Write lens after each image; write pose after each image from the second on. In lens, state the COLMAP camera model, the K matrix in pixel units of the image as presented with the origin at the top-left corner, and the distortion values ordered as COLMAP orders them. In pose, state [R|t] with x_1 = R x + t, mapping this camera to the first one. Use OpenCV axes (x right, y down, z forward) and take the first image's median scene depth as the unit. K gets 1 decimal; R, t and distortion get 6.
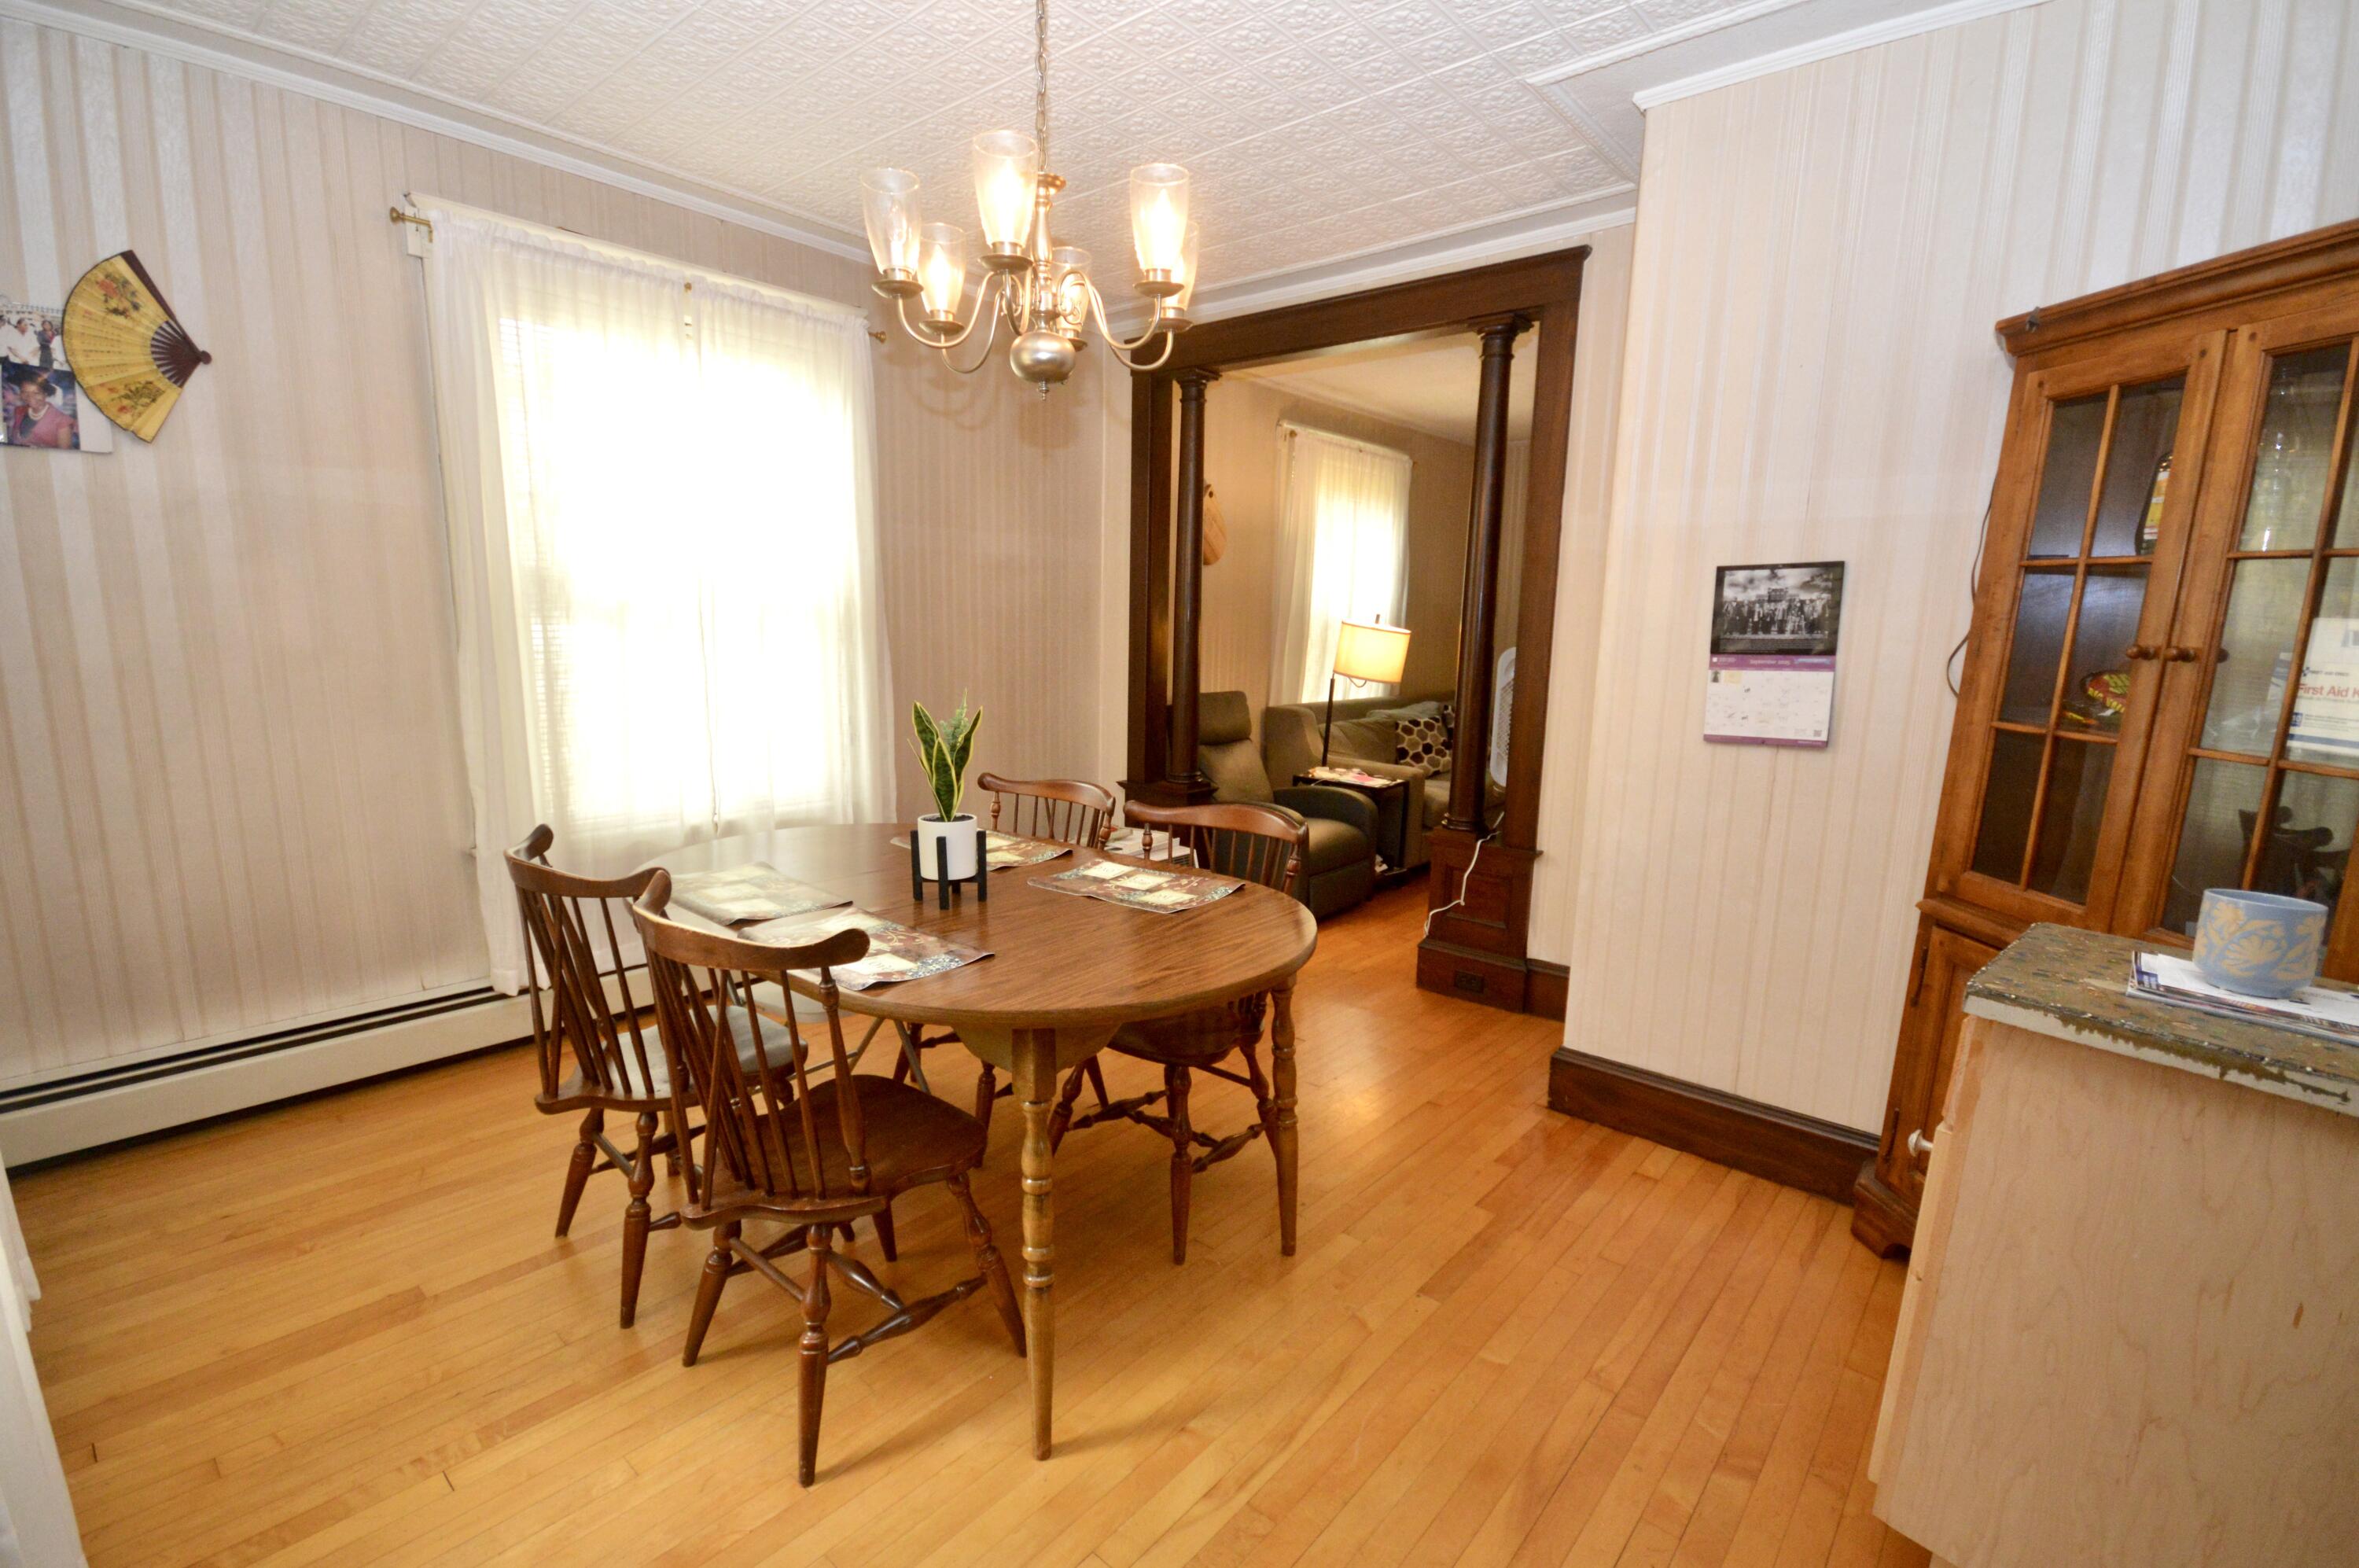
lens RADIAL K [[1010.8, 0, 1193.4], [0, 1010.8, 797.4], [0, 0, 1]] dist [0.015064, -0.014811]
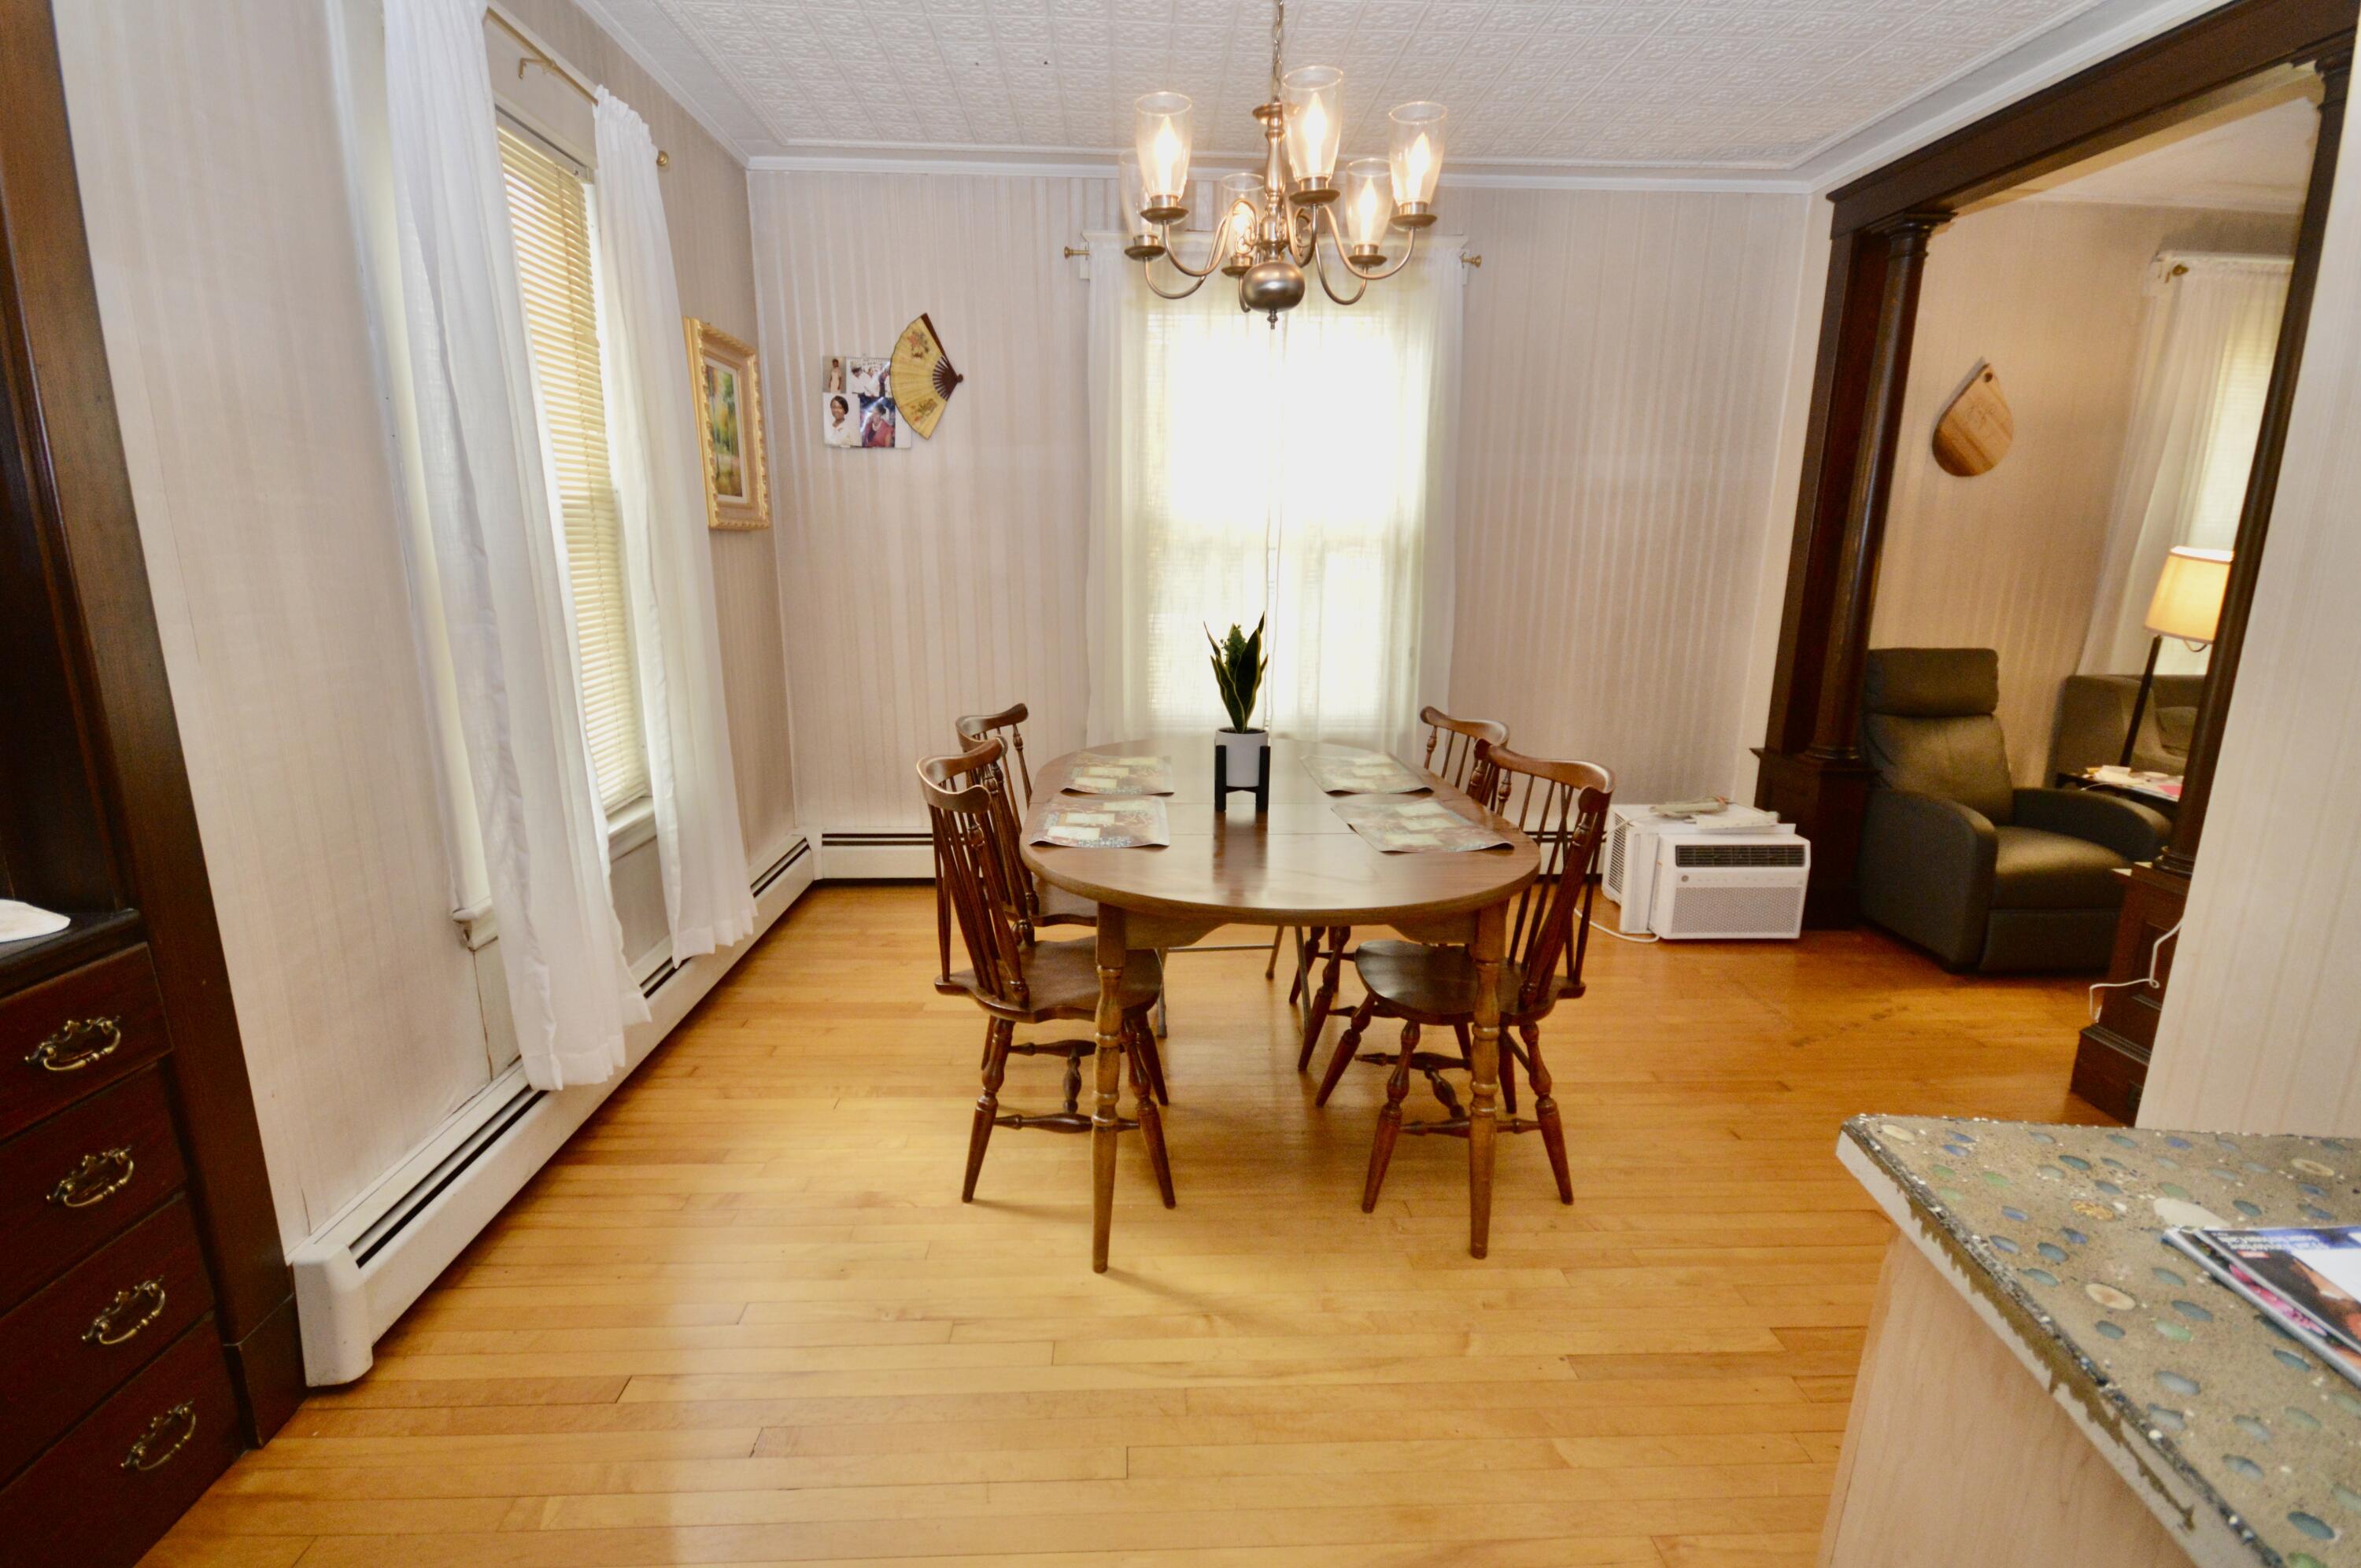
lens RADIAL K [[1057.1, 0, 1184.3], [0, 1057.1, 793.1], [0, 0, 1]] dist [-0.005851, -0.000405]
pose [[0.701586, 0.147775, -0.697093, 0.476926], [-0.116919, 0.988875, 0.091957, -0.010189], [0.702927, 0.016987, 0.711059, 0.138947]]
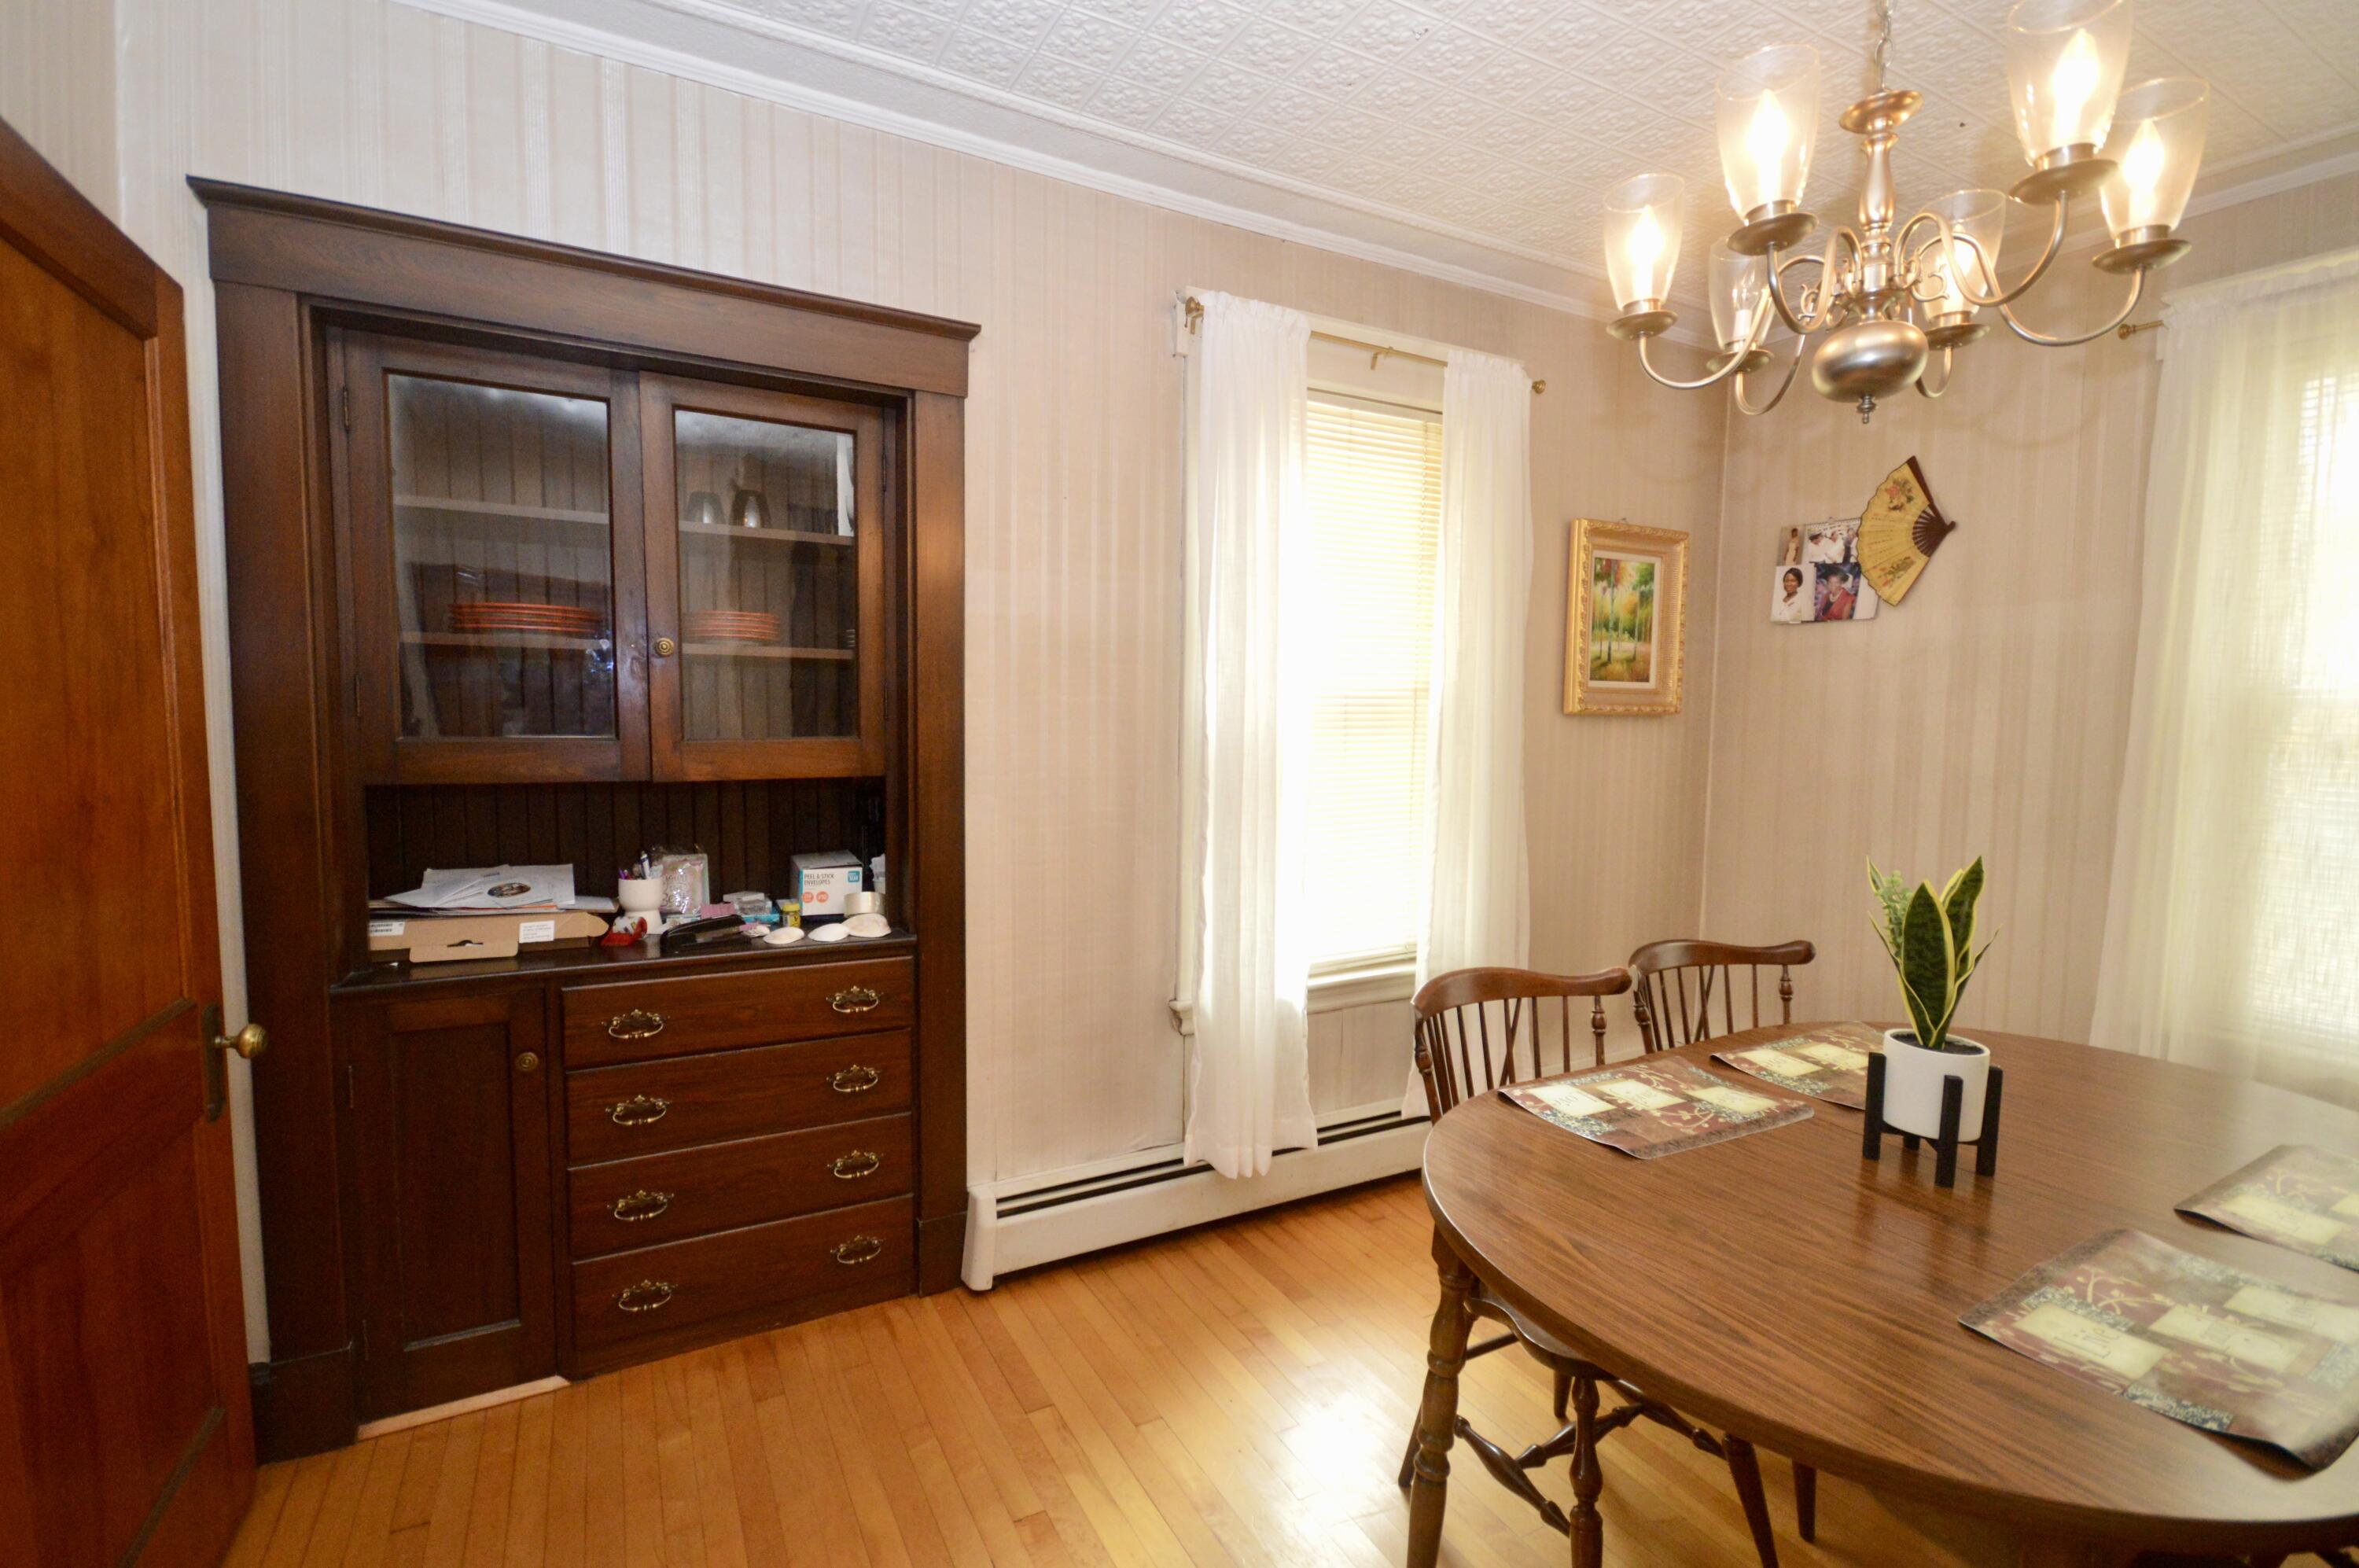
lens RADIAL K [[1056.4, 0, 1183.3], [0, 1056.4, 793.1], [0, 0, 1]] dist [-0.005851, -0.000405]
pose [[-0.335300, 0.047325, -0.940922, 0.527525], [-0.180675, 0.976969, 0.113522, -0.119747], [0.924625, 0.208065, -0.319027, 0.680907]]
